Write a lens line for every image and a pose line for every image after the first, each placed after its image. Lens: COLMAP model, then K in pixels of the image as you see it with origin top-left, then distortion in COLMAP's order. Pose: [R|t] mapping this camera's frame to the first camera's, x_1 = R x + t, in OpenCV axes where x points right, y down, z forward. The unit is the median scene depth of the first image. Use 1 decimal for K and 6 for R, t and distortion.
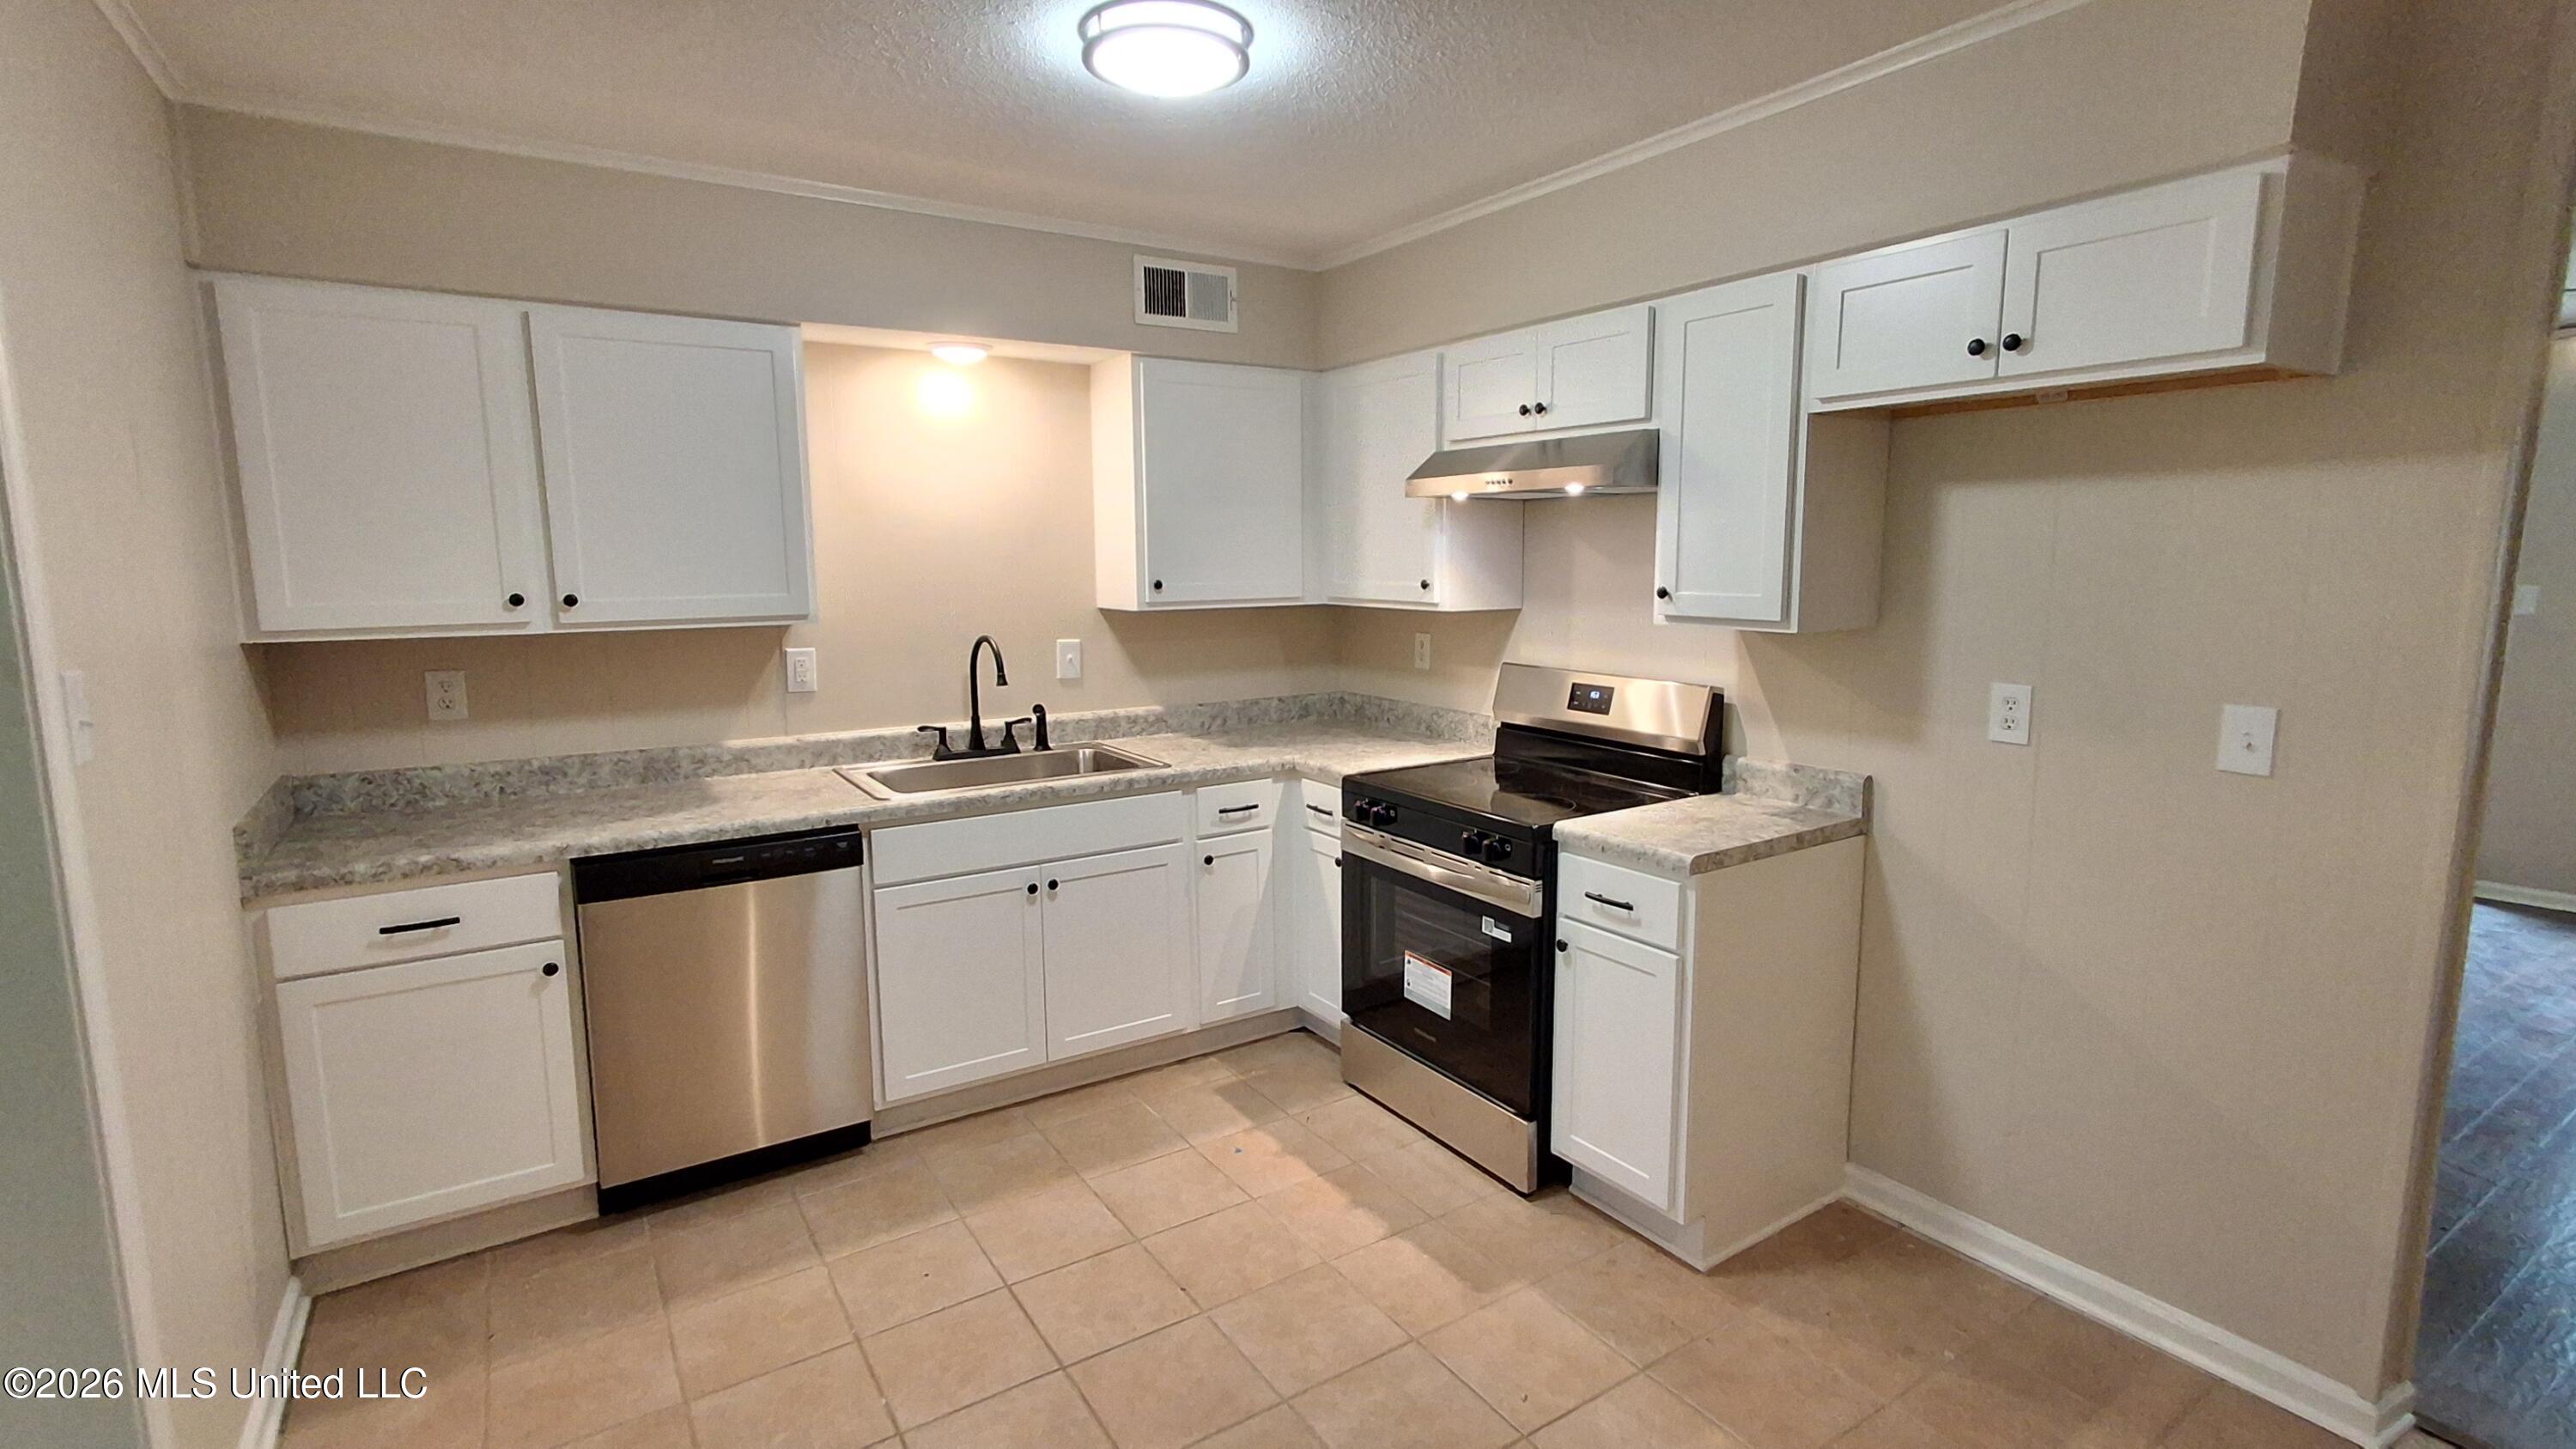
lens RADIAL K [[1175.5, 0, 1299.5], [0, 1175.5, 713.6], [0, 0, 1]] dist [0.003240, -0.000021]
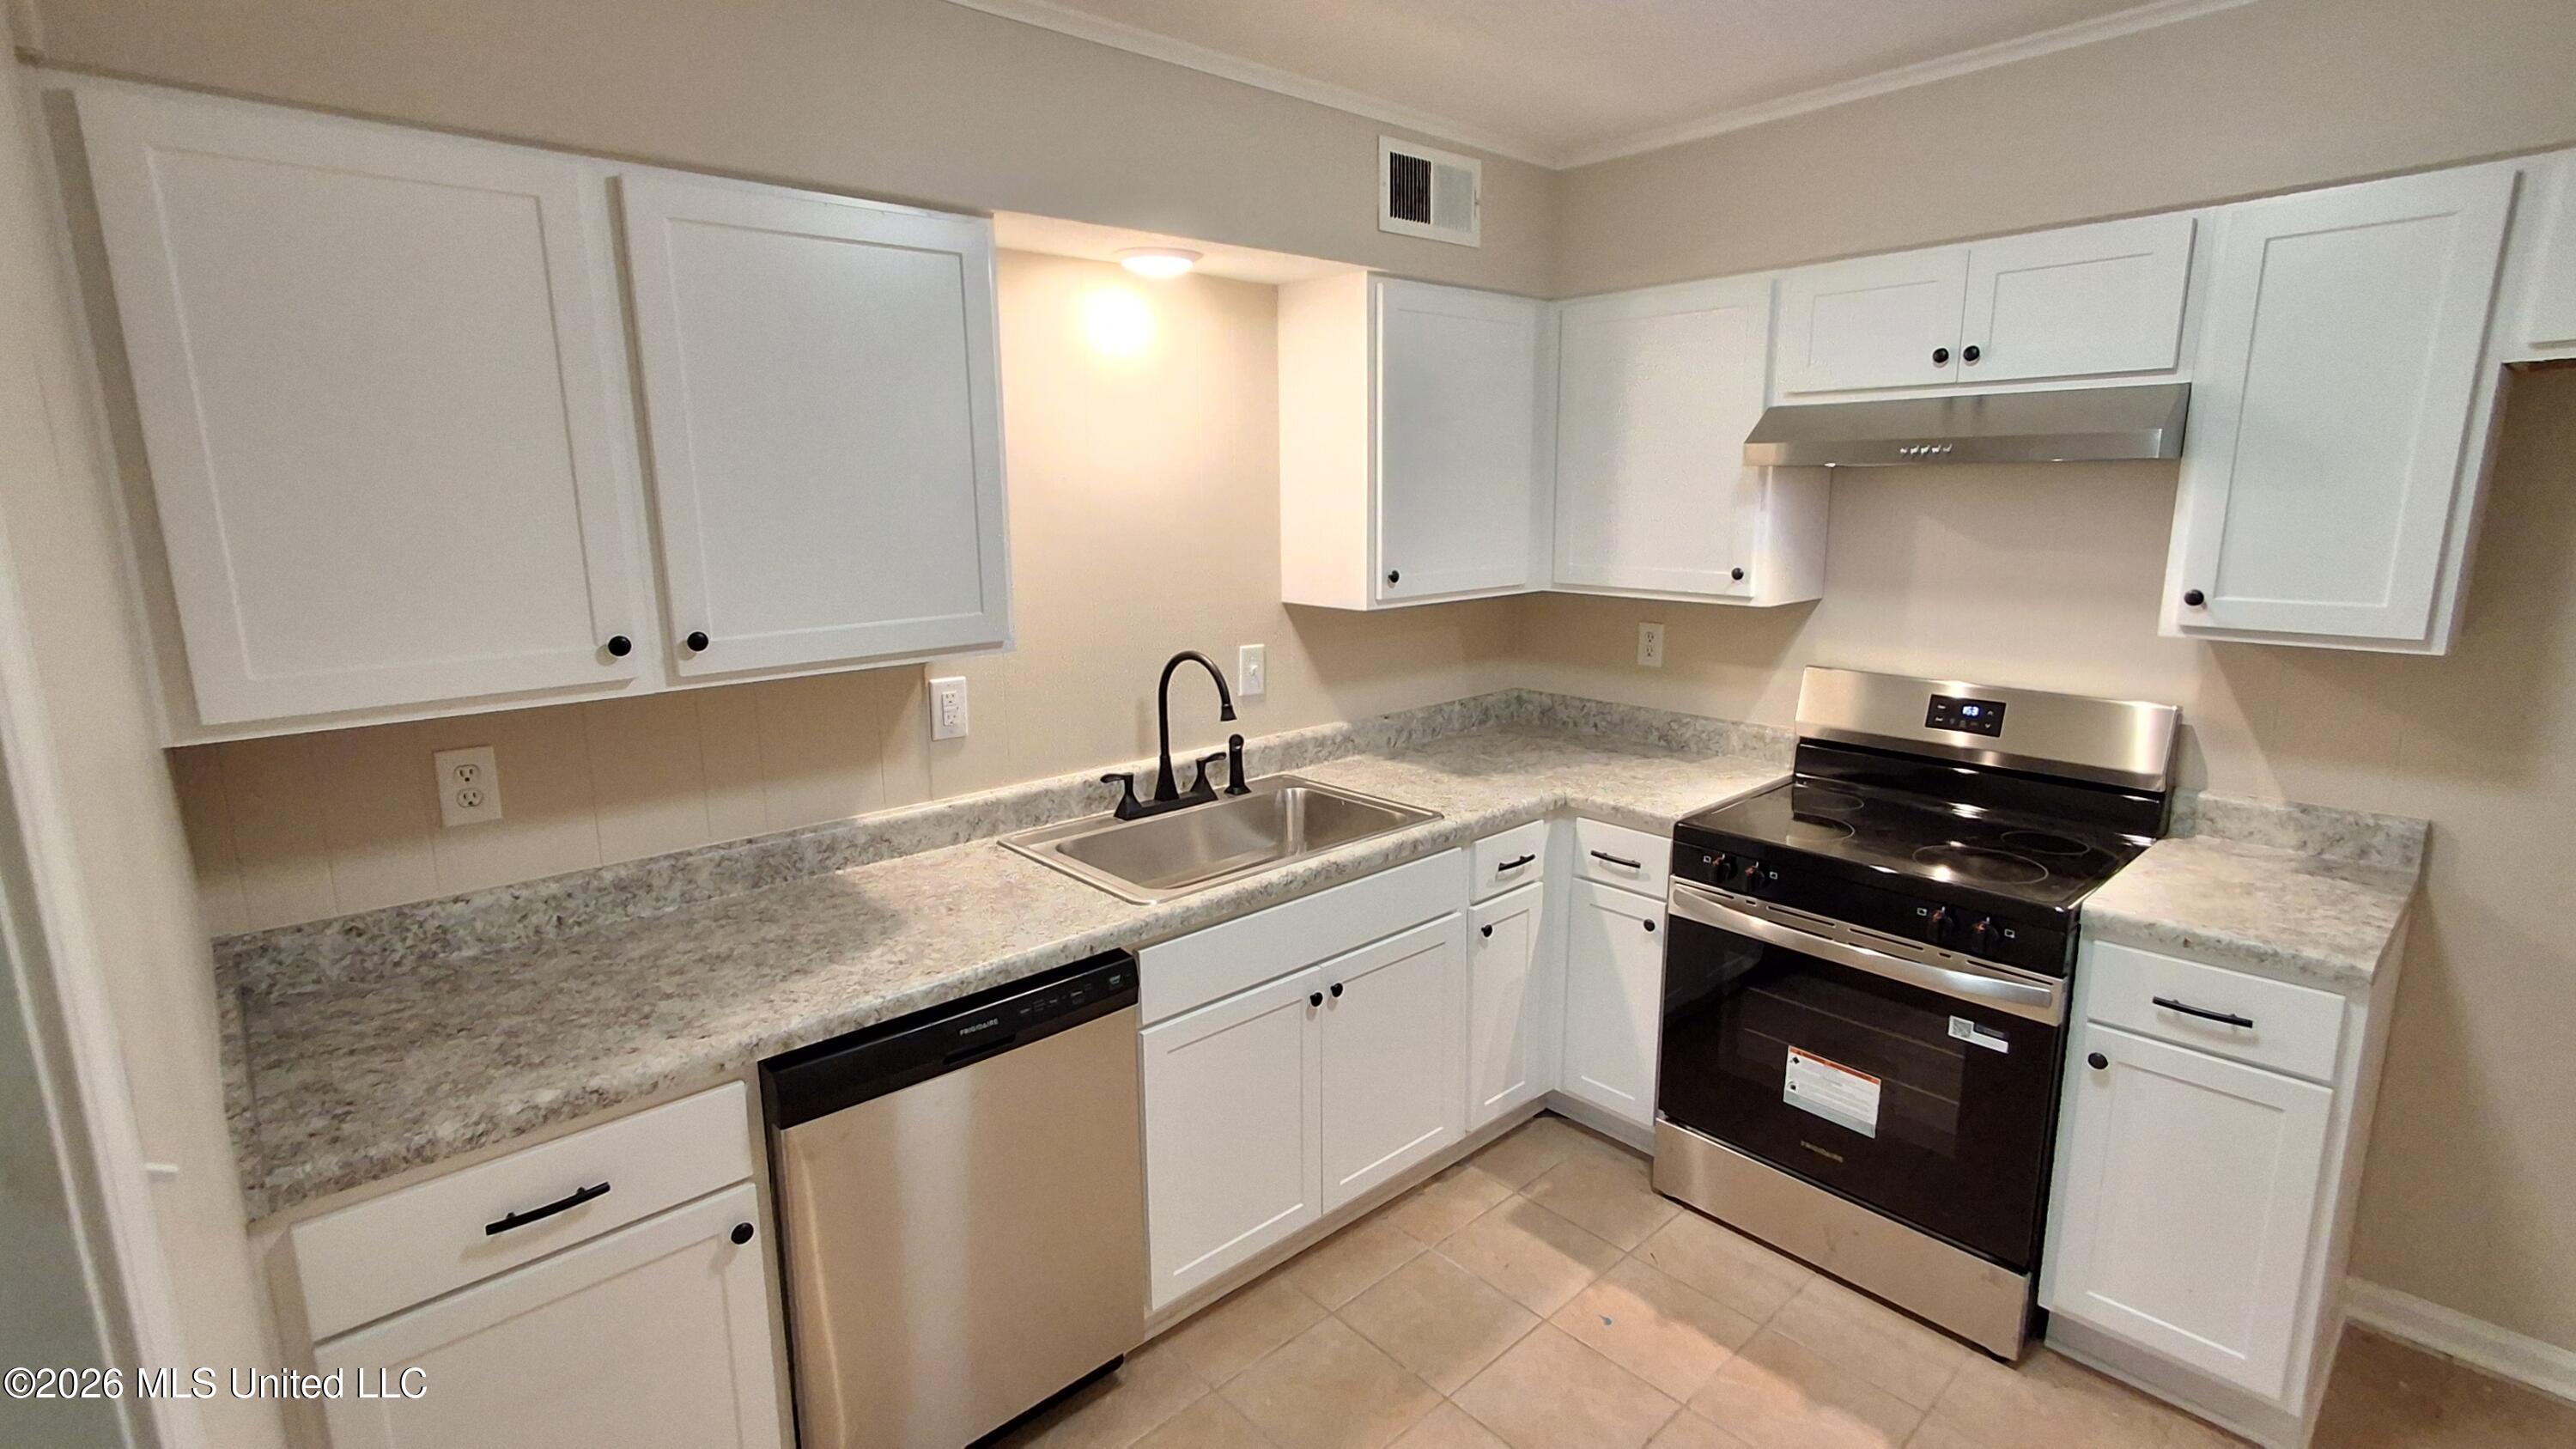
lens RADIAL K [[1175.5, 0, 1297.7], [0, 1175.5, 714.9], [0, 0, 1]] dist [0.003240, -0.000021]
pose [[0.988328, -0.033610, 0.148590, -0.370506], [0.025321, 0.998034, 0.057327, -0.079793], [-0.150225, -0.052895, 0.987236, 0.297606]]
